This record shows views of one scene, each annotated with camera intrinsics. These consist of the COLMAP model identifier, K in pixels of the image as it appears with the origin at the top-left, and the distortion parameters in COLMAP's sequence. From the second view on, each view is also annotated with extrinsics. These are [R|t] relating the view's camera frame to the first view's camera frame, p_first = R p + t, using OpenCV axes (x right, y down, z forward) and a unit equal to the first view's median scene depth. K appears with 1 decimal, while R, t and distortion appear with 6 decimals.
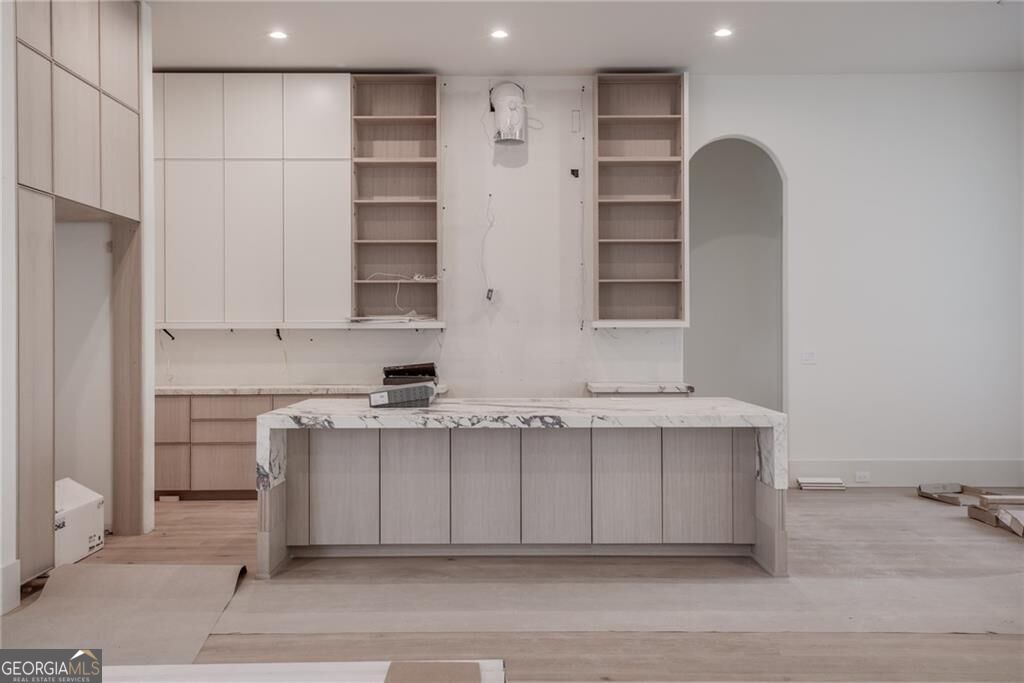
lens RADIAL K [[979.4, 0, 512.0], [0, 979.4, 341.5], [0, 0, 1]] dist [0.025724, -0.001319]
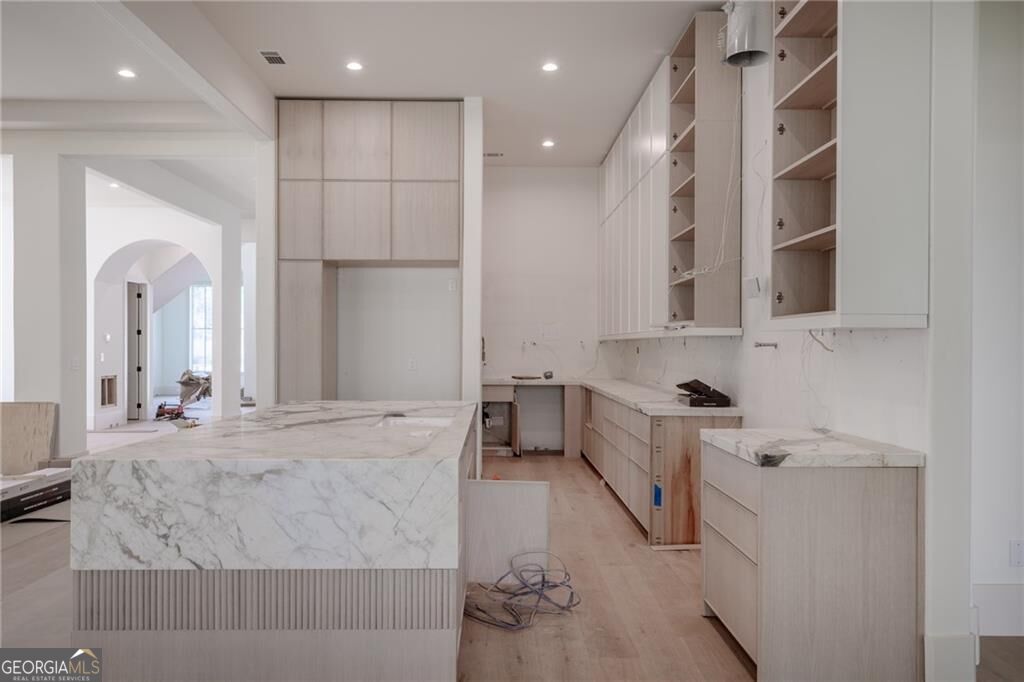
lens RADIAL K [[755.6, 0, 512.0], [0, 755.6, 341.0], [0, 0, 1]] dist [-0.001602, -0.000503]
pose [[0.015145, 0.001577, -0.999884, 0.539296], [-0.007129, 0.999974, 0.001469, -0.009305], [0.999860, 0.007106, 0.015156, 0.850189]]
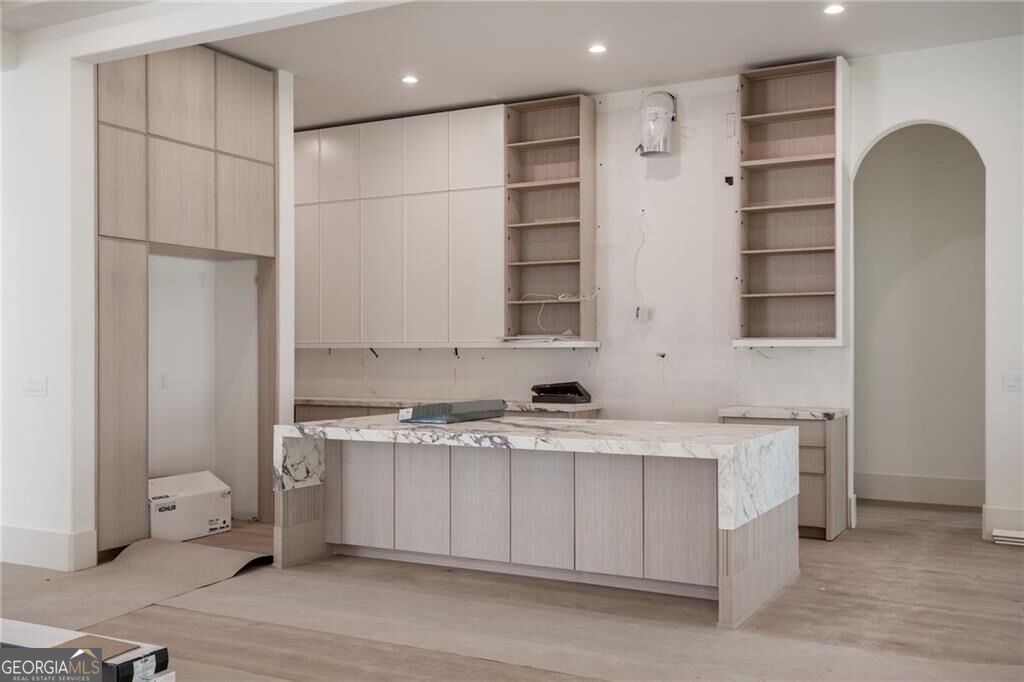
lens RADIAL K [[991.1, 0, 511.7], [0, 991.1, 354.3], [0, 0, 1]] dist [0.019259, 0.009004]
pose [[0.875933, 0.003367, -0.482420, 0.354847], [-0.005355, 0.999982, -0.002745, -0.003199], [0.482402, 0.004987, 0.875936, 0.078601]]
